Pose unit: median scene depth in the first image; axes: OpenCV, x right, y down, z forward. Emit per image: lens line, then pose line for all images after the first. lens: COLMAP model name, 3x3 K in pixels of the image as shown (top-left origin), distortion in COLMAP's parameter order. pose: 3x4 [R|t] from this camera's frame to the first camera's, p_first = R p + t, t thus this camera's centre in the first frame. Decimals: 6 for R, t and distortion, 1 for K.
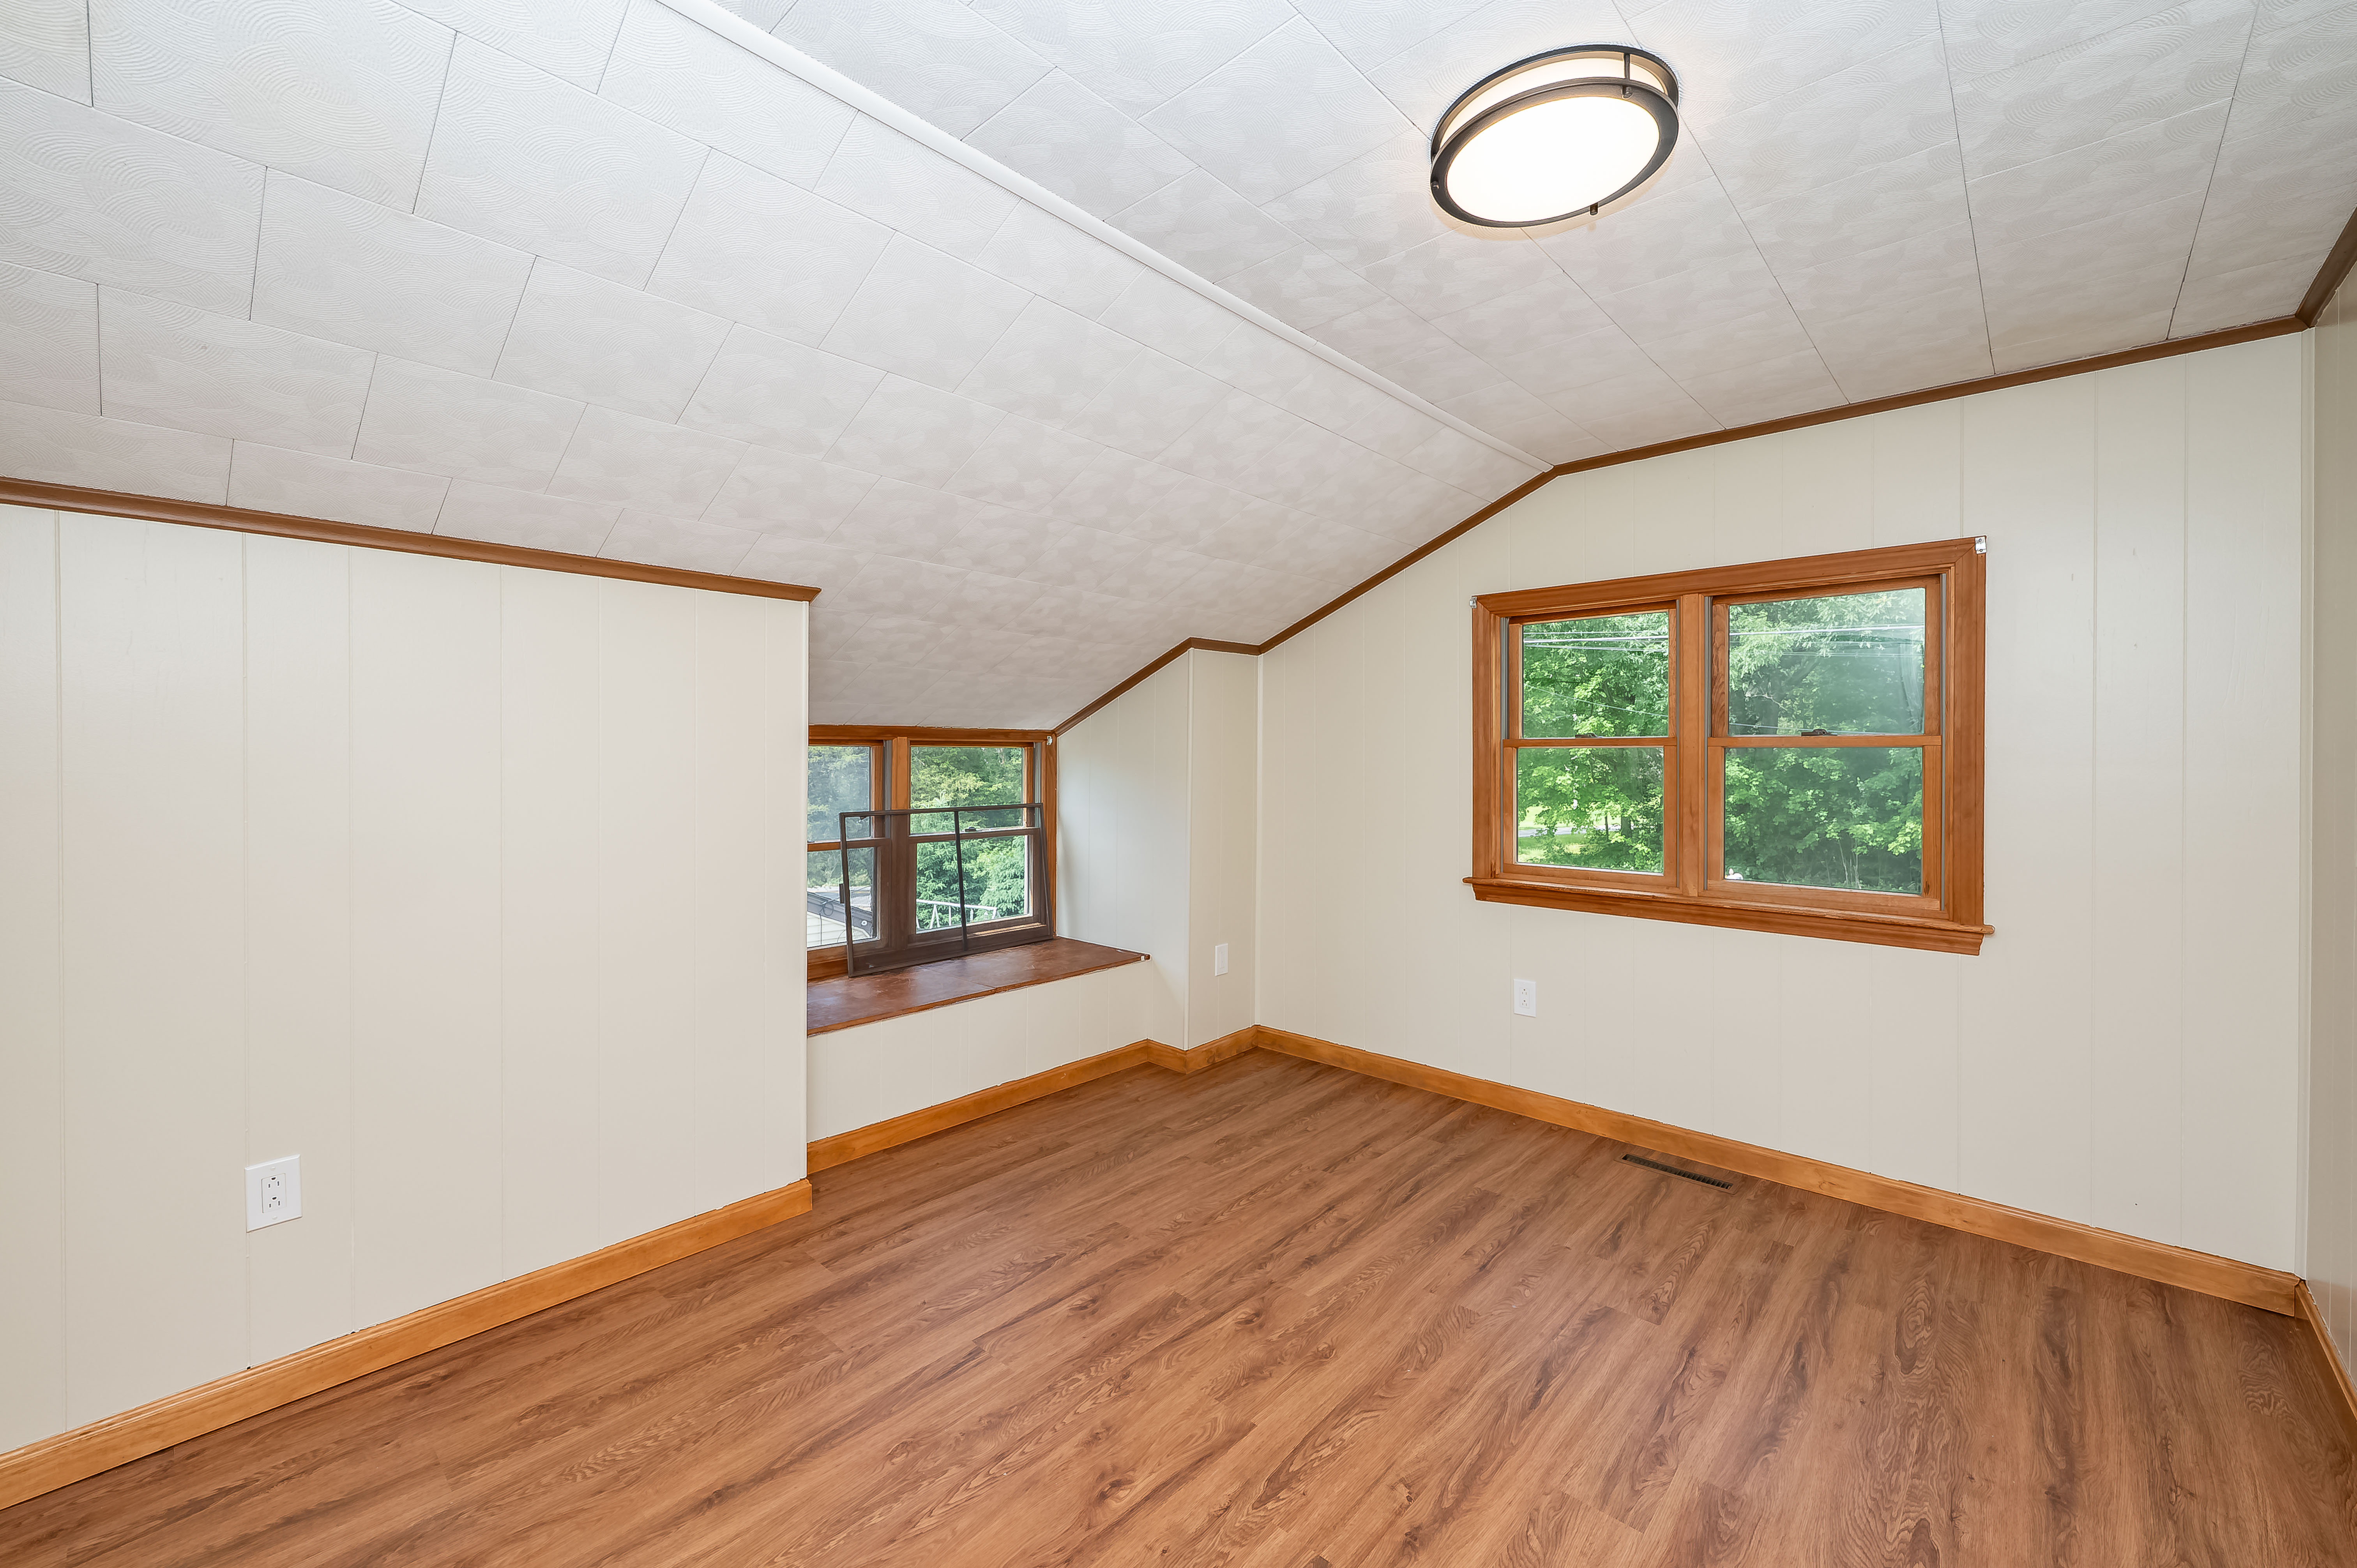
lens RADIAL K [[946.3, 0, 1167.2], [0, 946.3, 759.8], [0, 0, 1]] dist [0.000733, 0.000093]
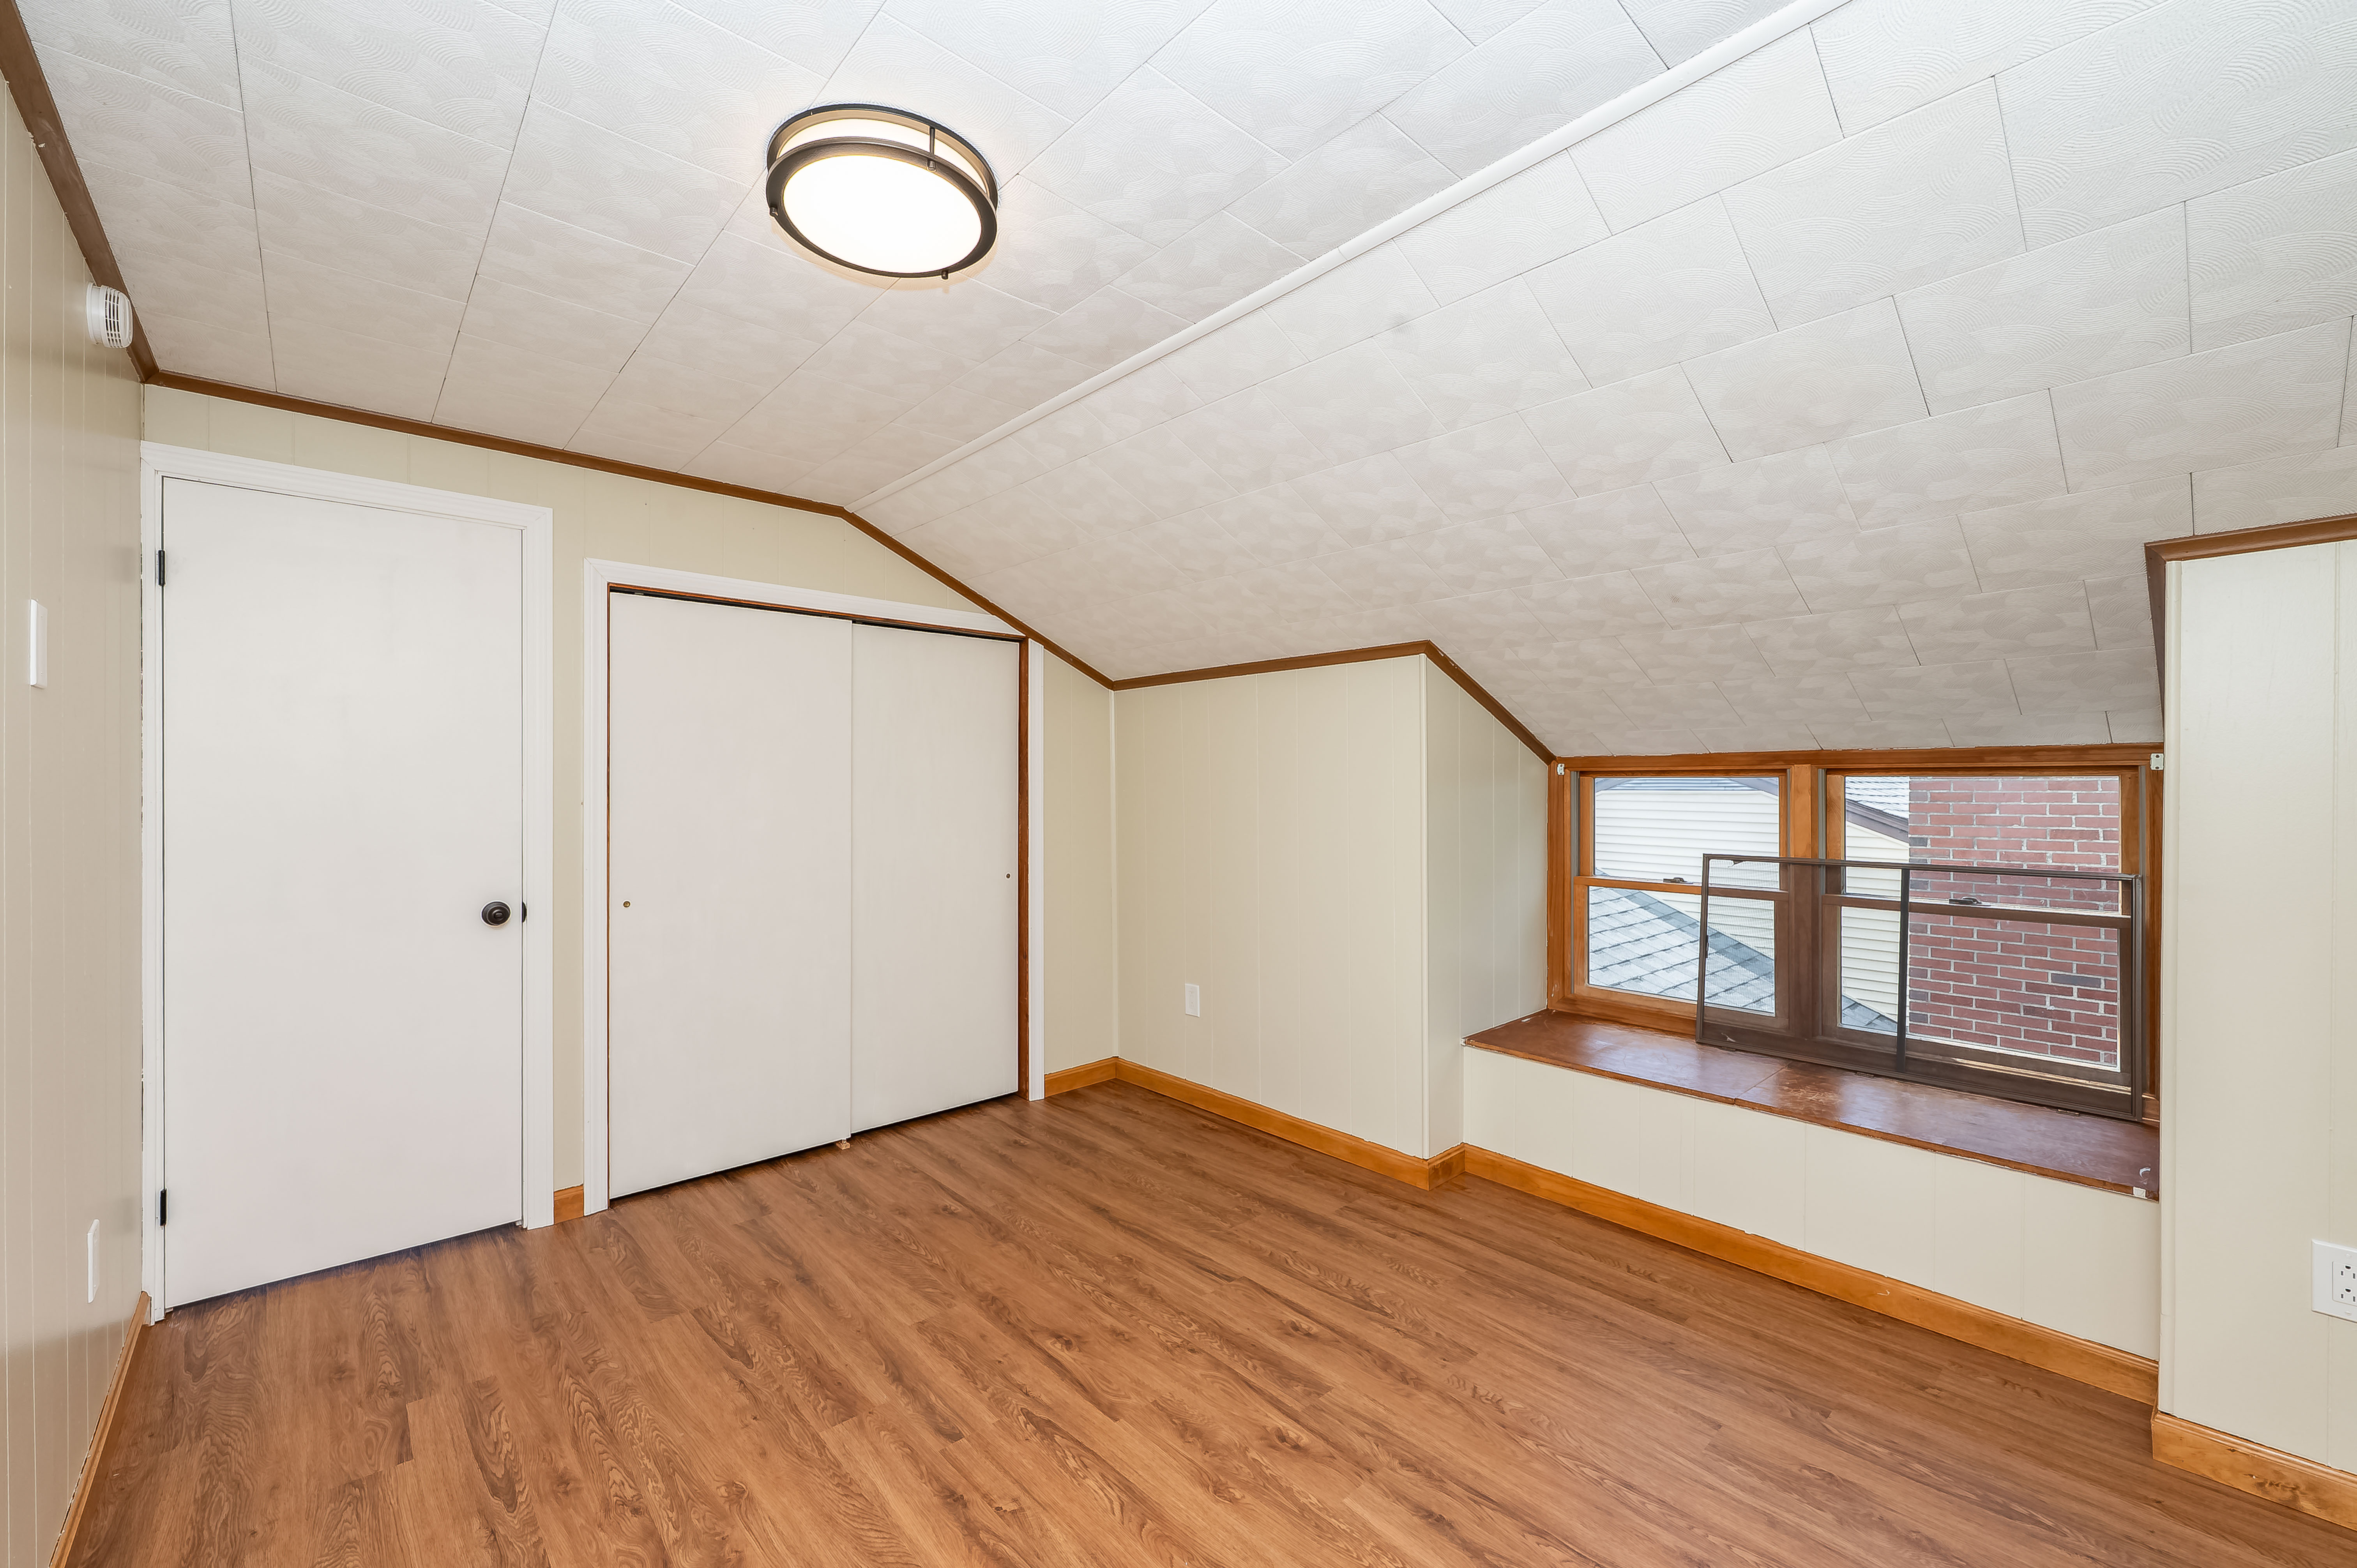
lens RADIAL K [[948.7, 0, 1151.8], [0, 948.7, 783.6], [0, 0, 1]] dist [0.002433, -0.000200]
pose [[-0.096943, -0.002650, -0.995286, 0.954145], [-0.004249, 0.999988, -0.002249, -0.007988], [0.995281, 0.004011, -0.096954, 0.945839]]
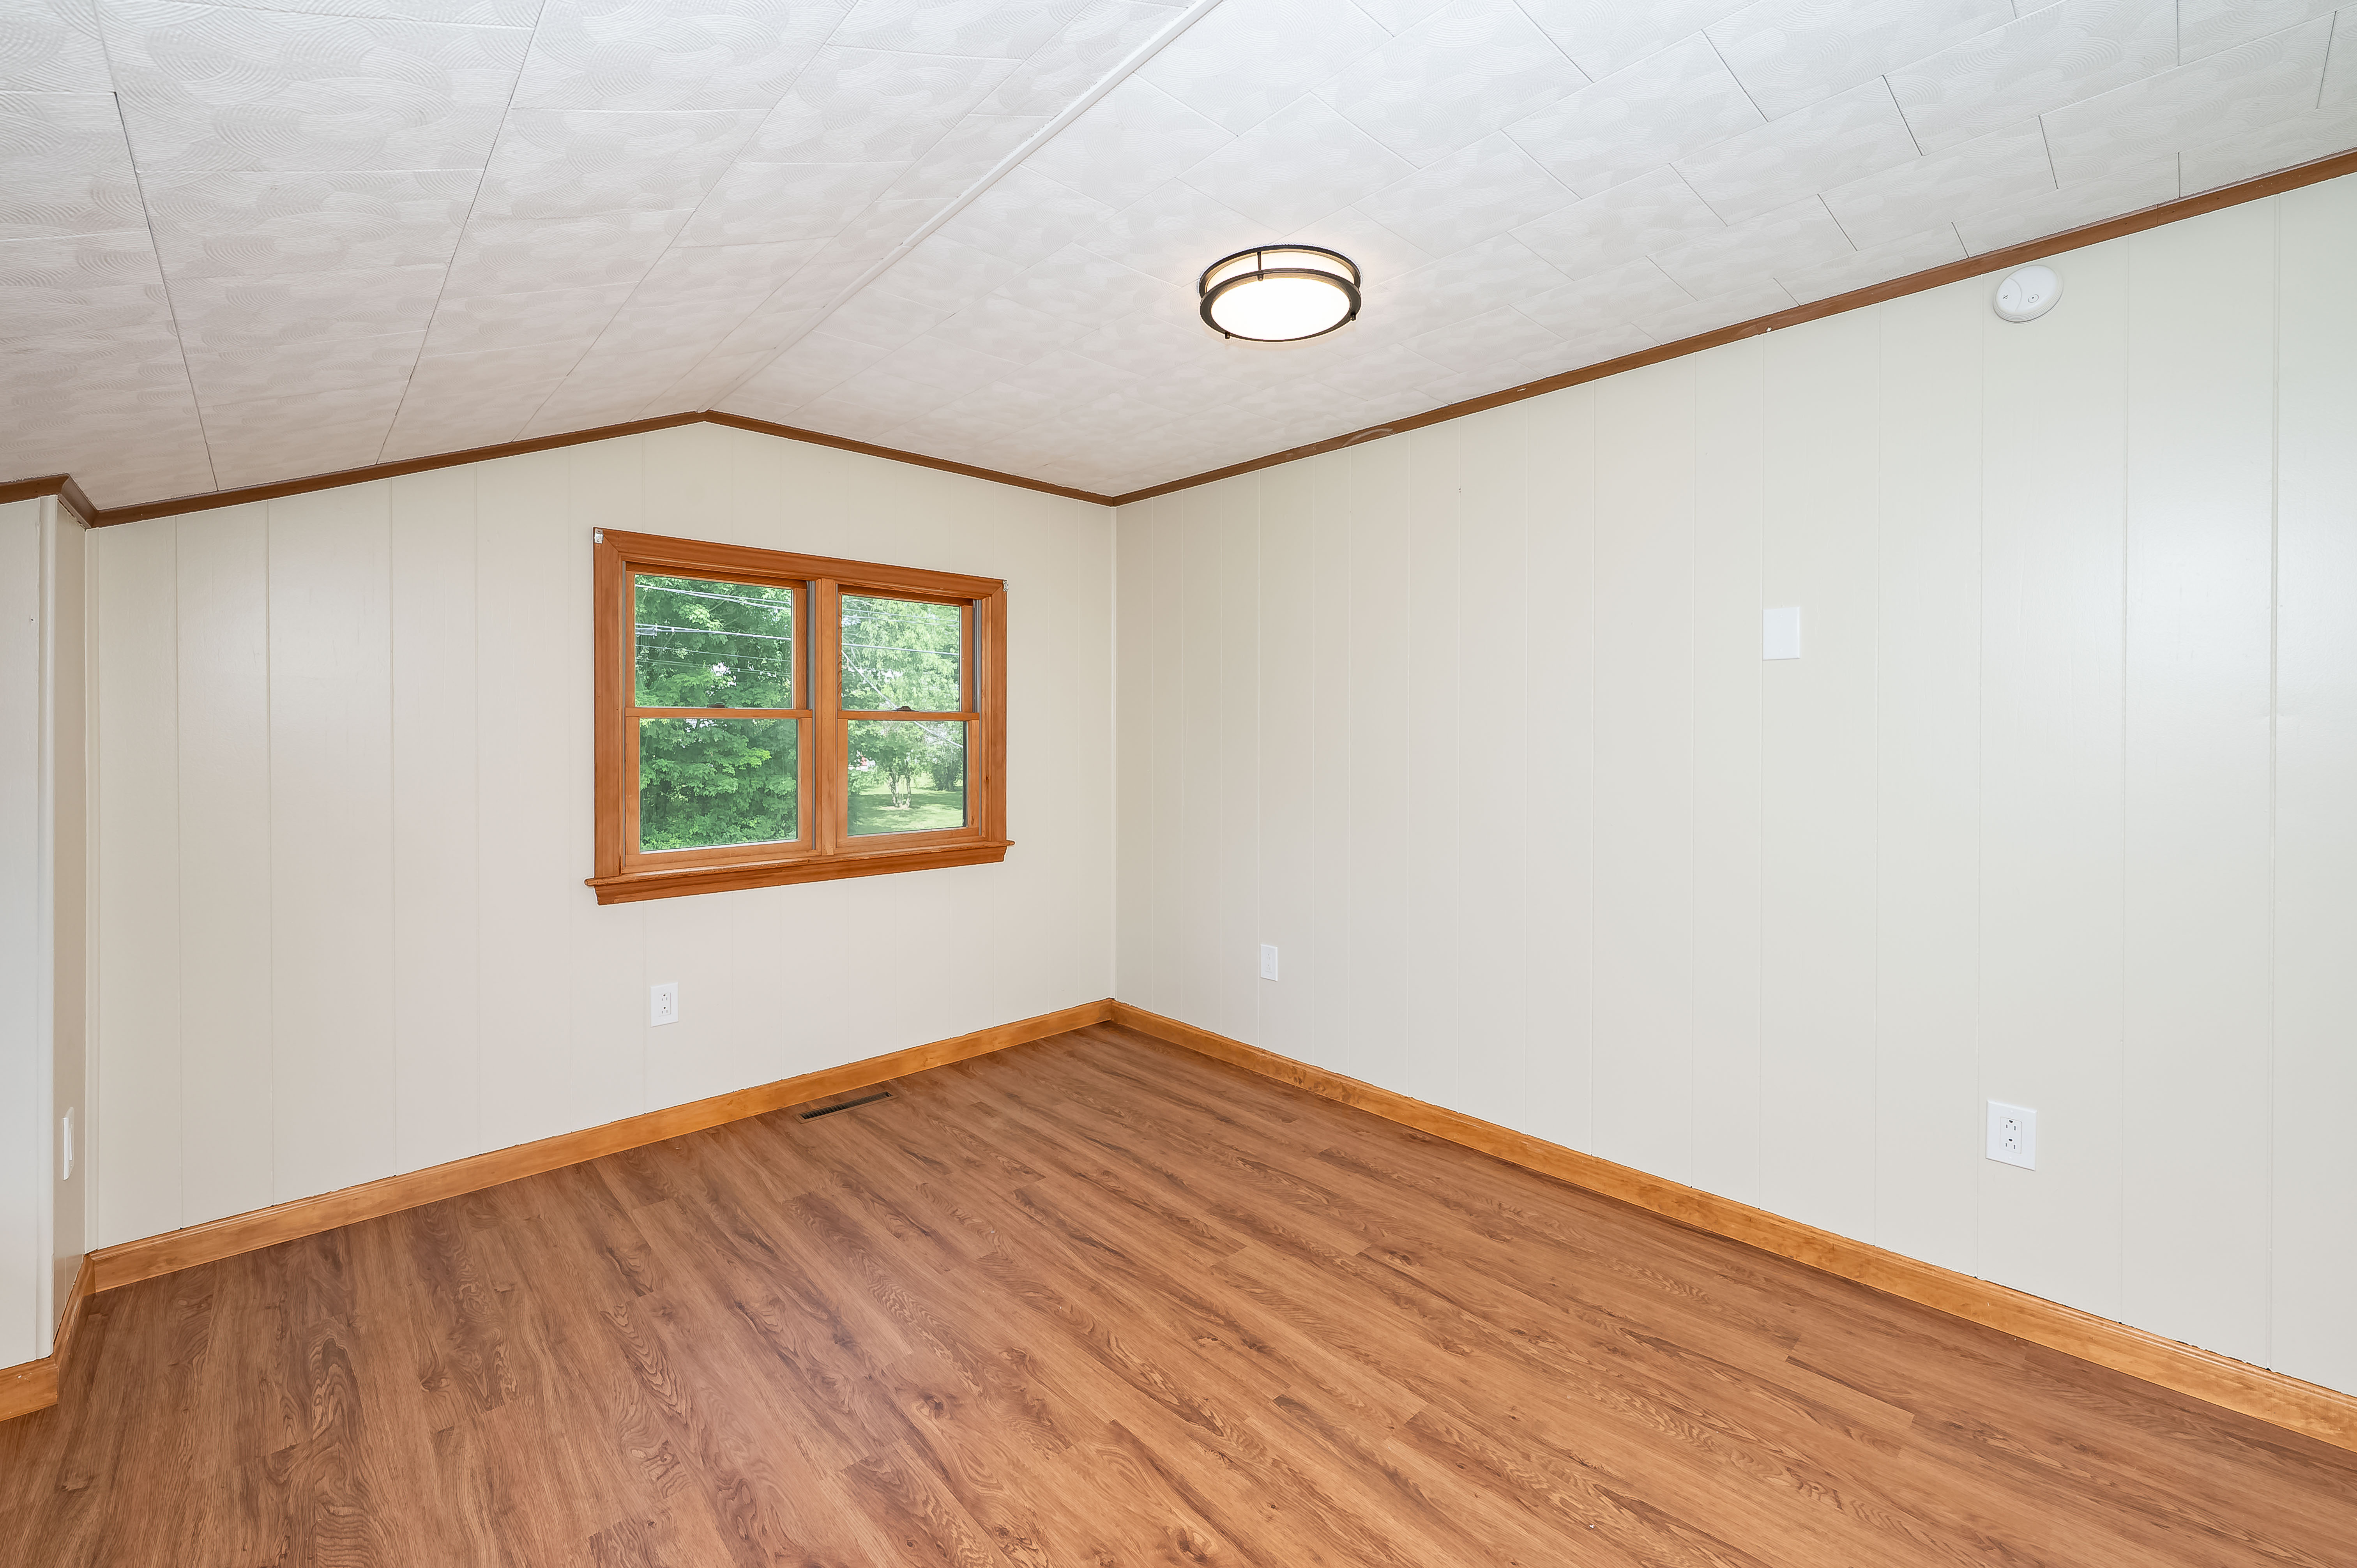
lens RADIAL K [[953.2, 0, 1176.1], [0, 953.2, 732.4], [0, 0, 1]] dist [0.001139, 0.000115]
pose [[0.070761, -0.001764, 0.997492, -0.718293], [0.005249, 0.999985, 0.001396, 0.003116], [-0.997479, 0.005137, 0.070769, 0.717360]]
